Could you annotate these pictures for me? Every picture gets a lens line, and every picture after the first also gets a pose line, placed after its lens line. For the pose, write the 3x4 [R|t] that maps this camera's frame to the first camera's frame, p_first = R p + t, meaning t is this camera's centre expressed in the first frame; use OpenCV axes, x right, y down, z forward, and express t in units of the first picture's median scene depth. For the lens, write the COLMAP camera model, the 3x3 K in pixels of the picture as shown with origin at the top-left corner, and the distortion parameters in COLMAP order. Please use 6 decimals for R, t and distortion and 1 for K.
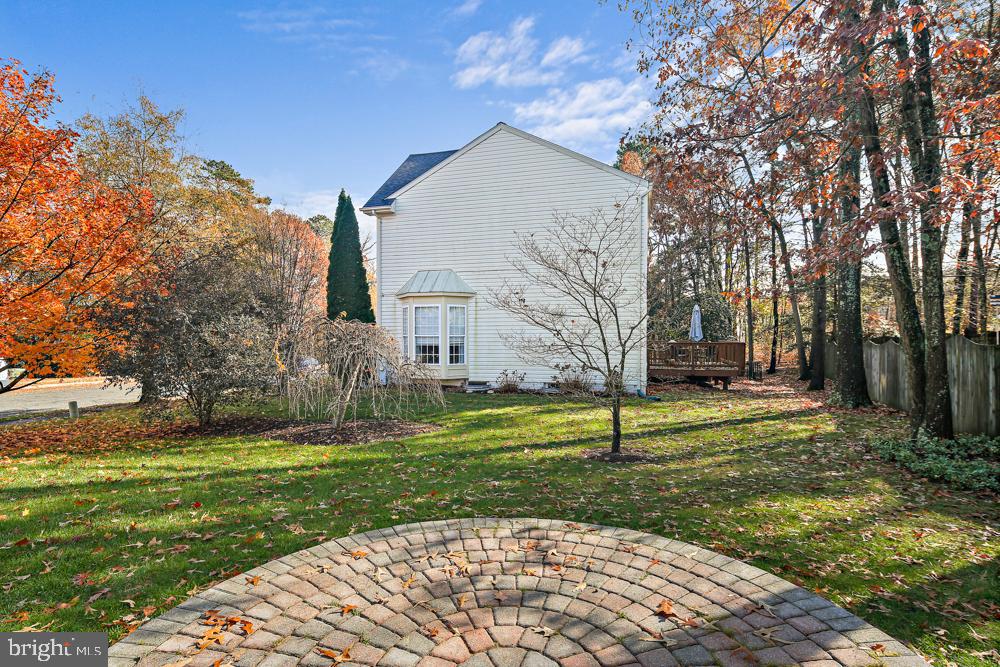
lens RADIAL K [[489.1, 0, 500.0], [0, 489.1, 333.5], [0, 0, 1]] dist [0.000757, -0.001102]
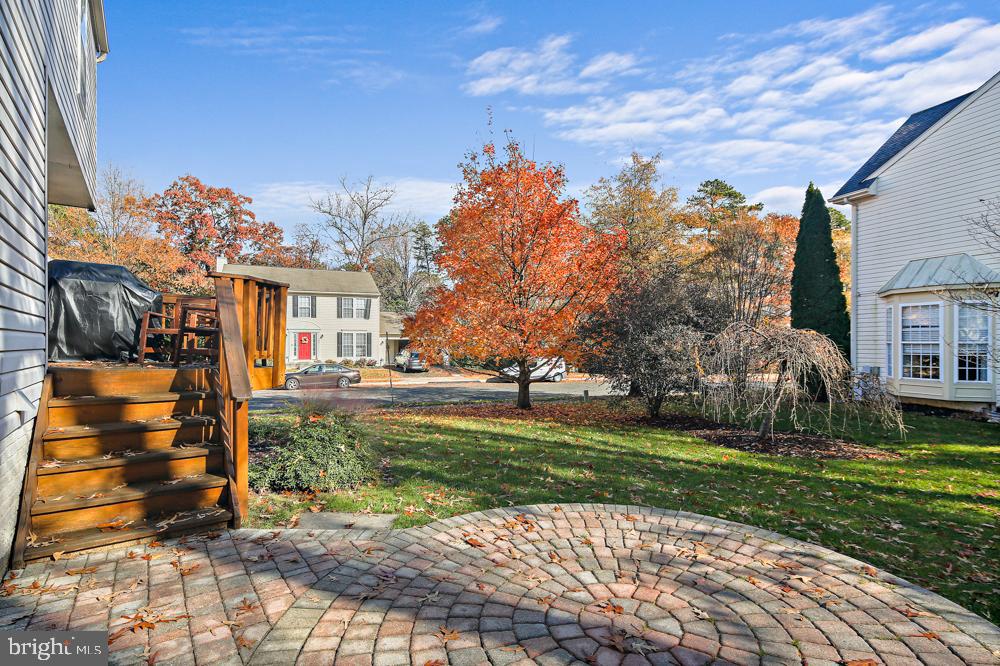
lens RADIAL K [[489.1, 0, 500.0], [0, 489.1, 333.0], [0, 0, 1]] dist [0.000757, -0.001102]
pose [[0.578948, -0.016844, -0.815190, 0.175866], [0.004324, 0.999836, -0.017589, -0.000313], [0.815353, 0.006659, 0.578926, -0.000276]]
